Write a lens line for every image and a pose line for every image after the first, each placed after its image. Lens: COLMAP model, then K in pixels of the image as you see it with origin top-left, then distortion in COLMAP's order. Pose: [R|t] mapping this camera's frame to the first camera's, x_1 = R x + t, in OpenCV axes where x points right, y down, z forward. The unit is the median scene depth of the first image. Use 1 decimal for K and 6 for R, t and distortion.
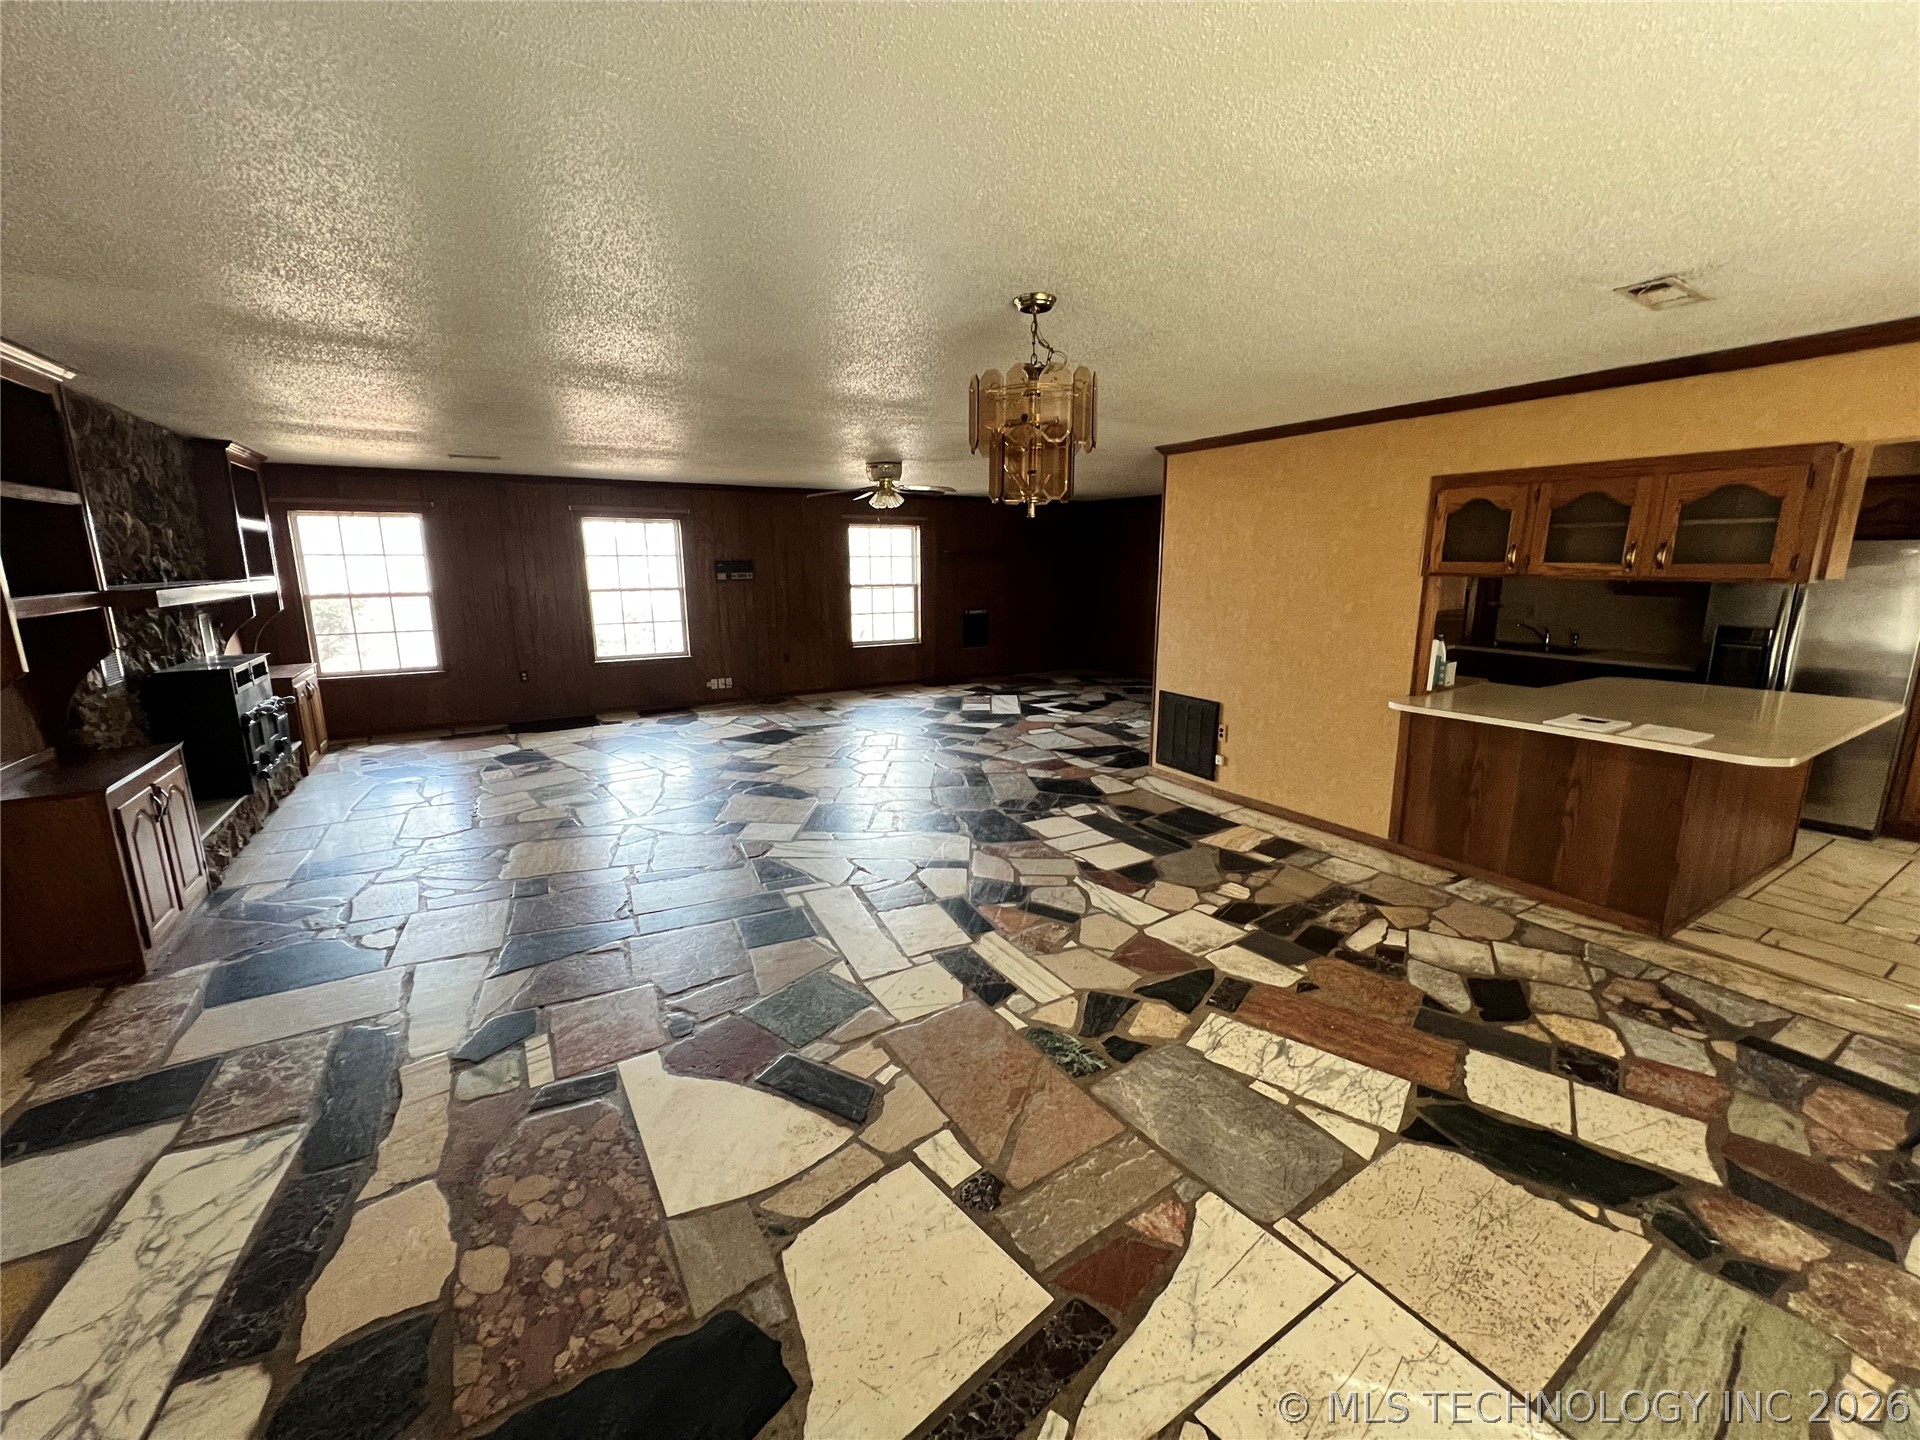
lens RADIAL K [[774.1, 0, 951.5], [0, 774.1, 713.6], [0, 0, 1]] dist [0.000292, -0.000126]
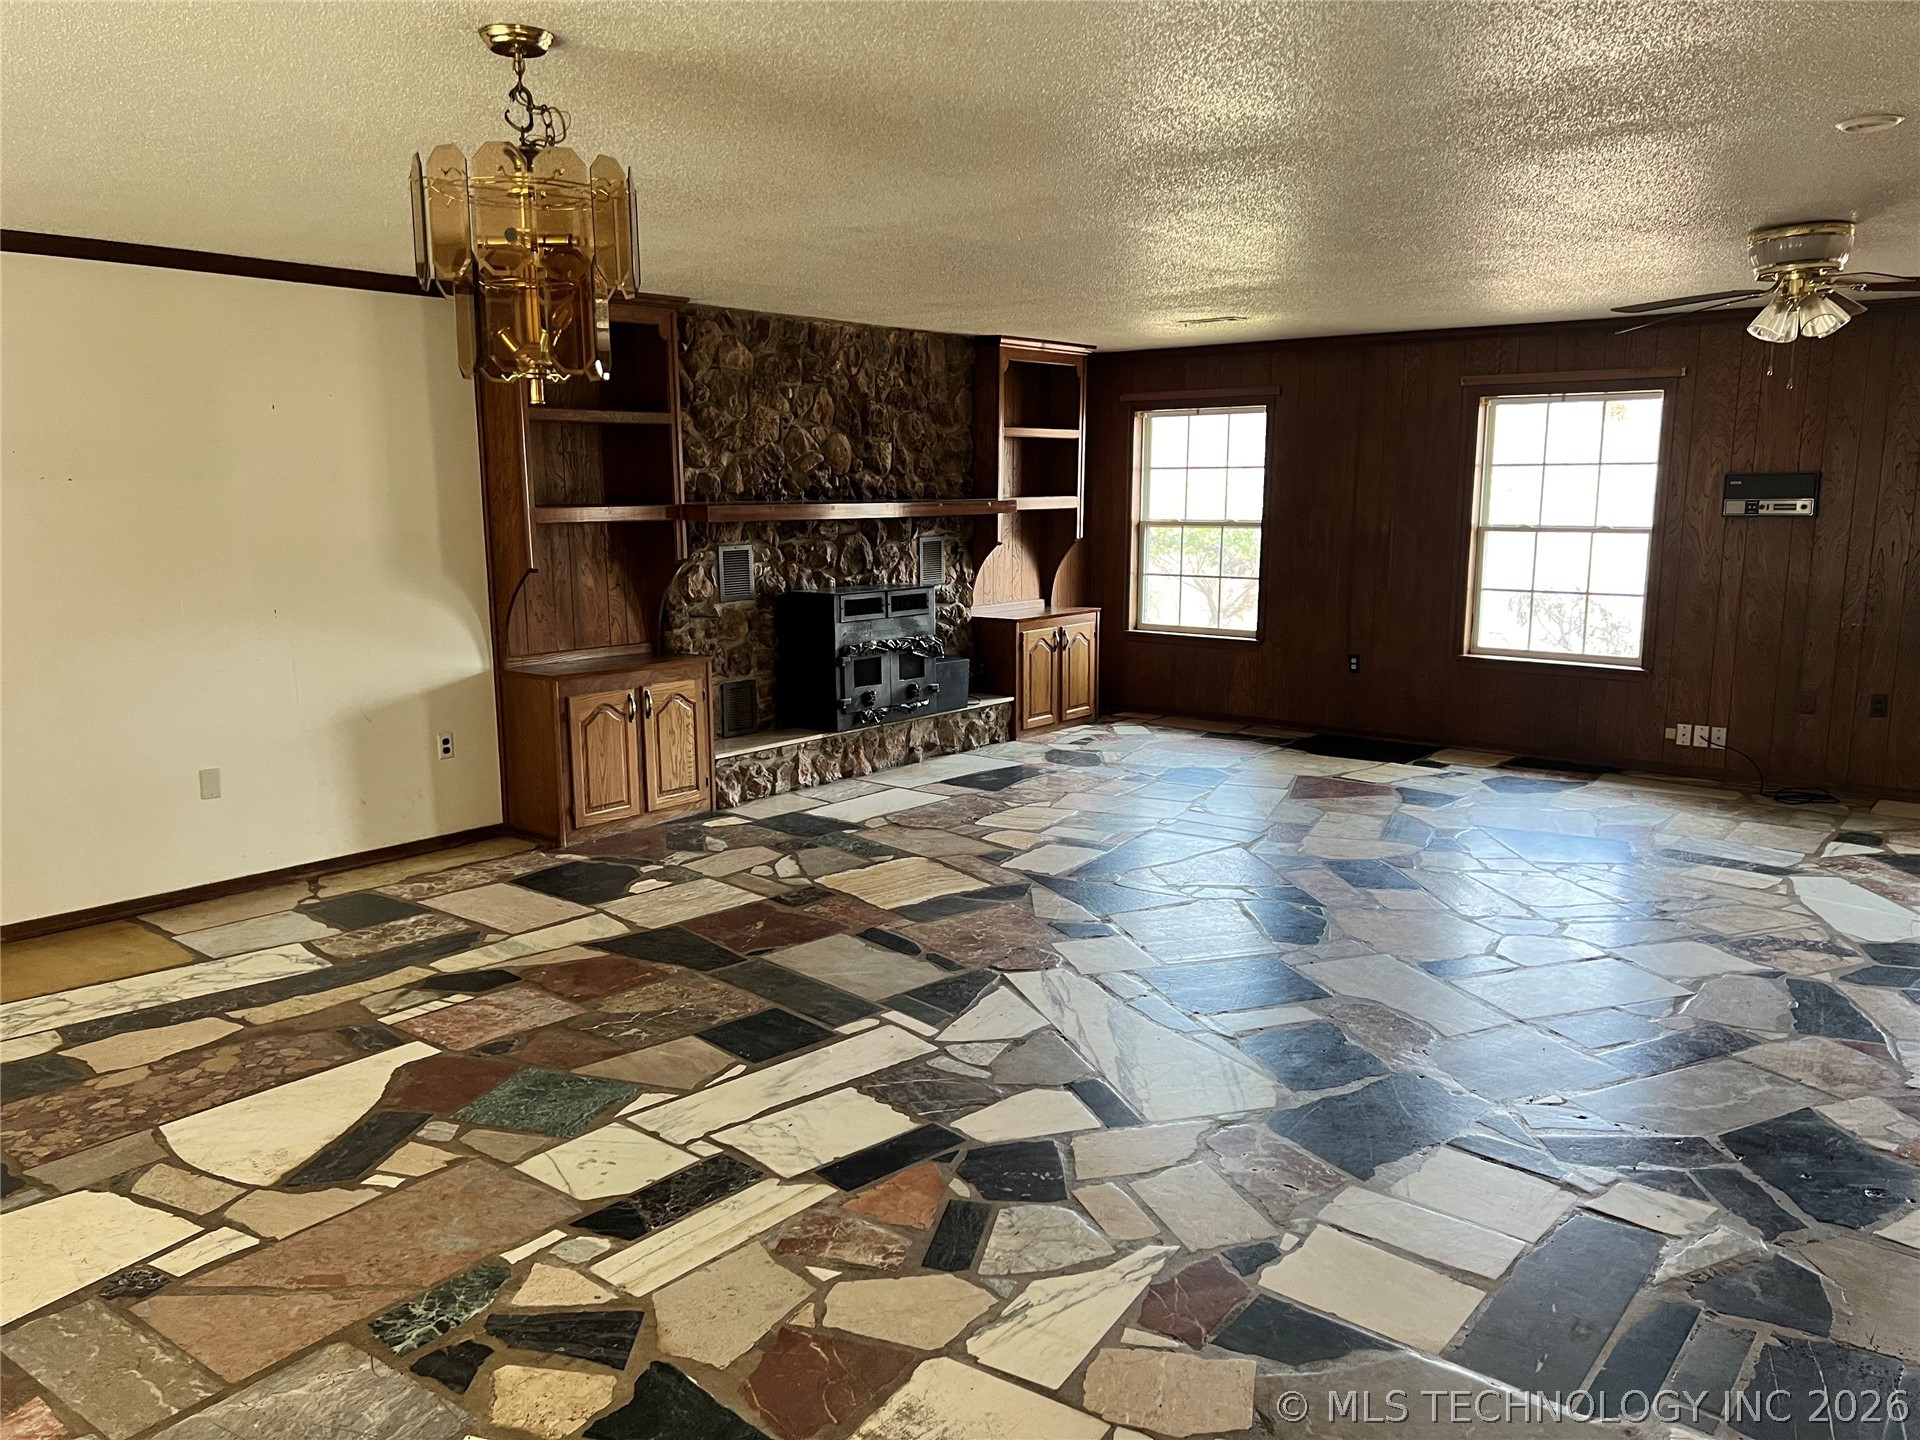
lens RADIAL K [[1434.6, 0, 958.1], [0, 1434.6, 755.0], [0, 0, 1]] dist [0.032353, -0.028629]
pose [[0.334498, 0.180582, -0.924933, 0.799518], [-0.182052, 0.975364, 0.124590, -0.120368], [0.924645, 0.126711, 0.359132, 0.598423]]
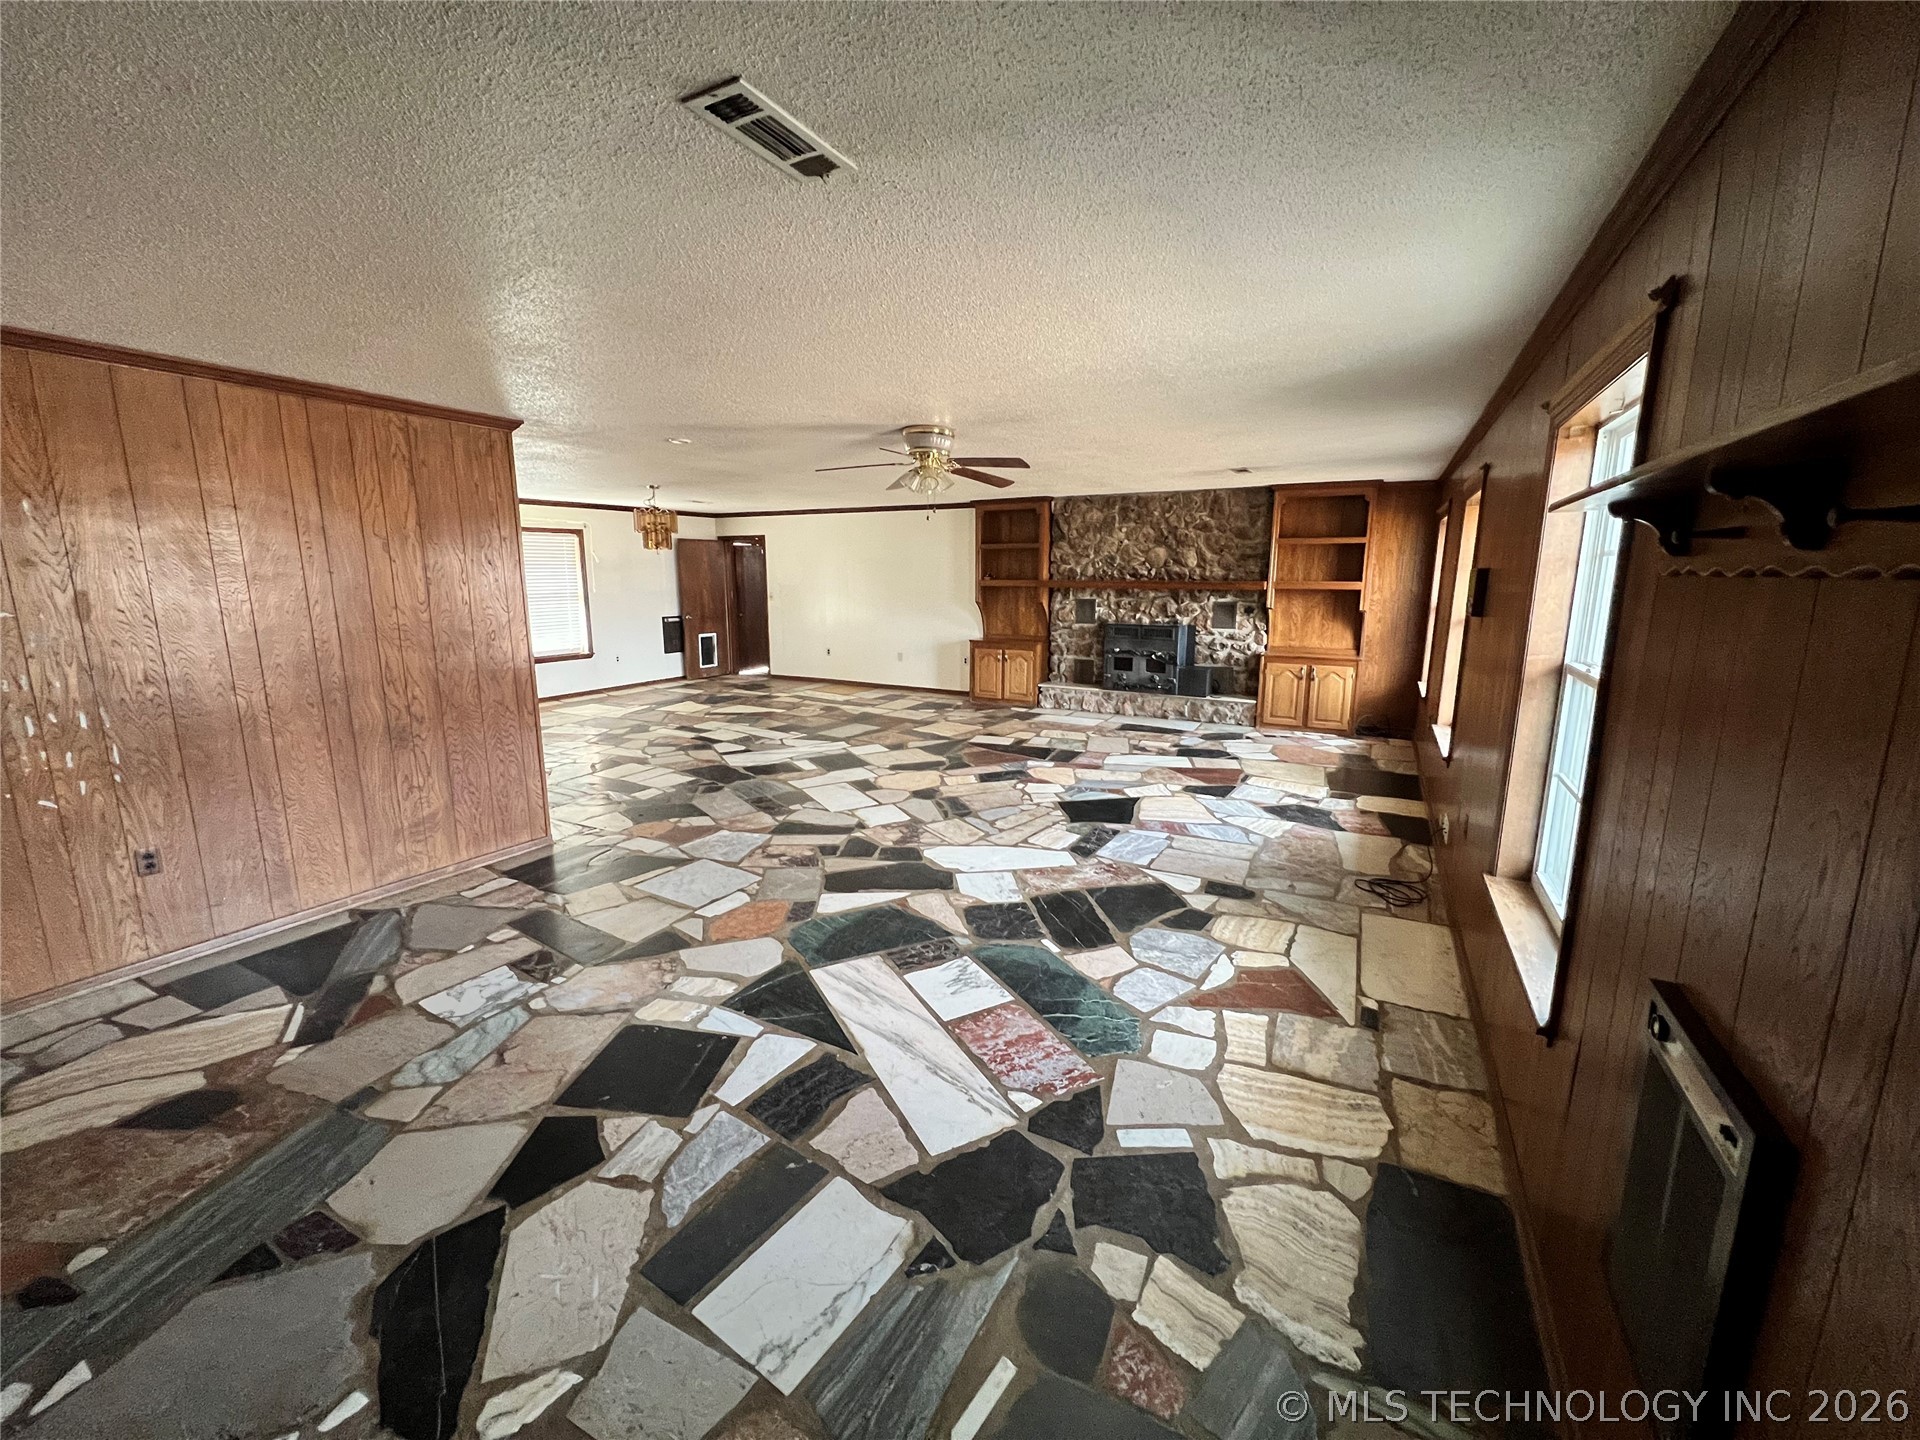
lens RADIAL K [[774.1, 0, 949.0], [0, 774.1, 706.6], [0, 0, 1]] dist [0.000292, -0.000126]
pose [[-0.867495, 0.088091, -0.489584, 0.417972], [-0.095091, 0.936680, 0.337029, -0.525353], [0.488273, 0.338926, -0.804188, 2.669250]]
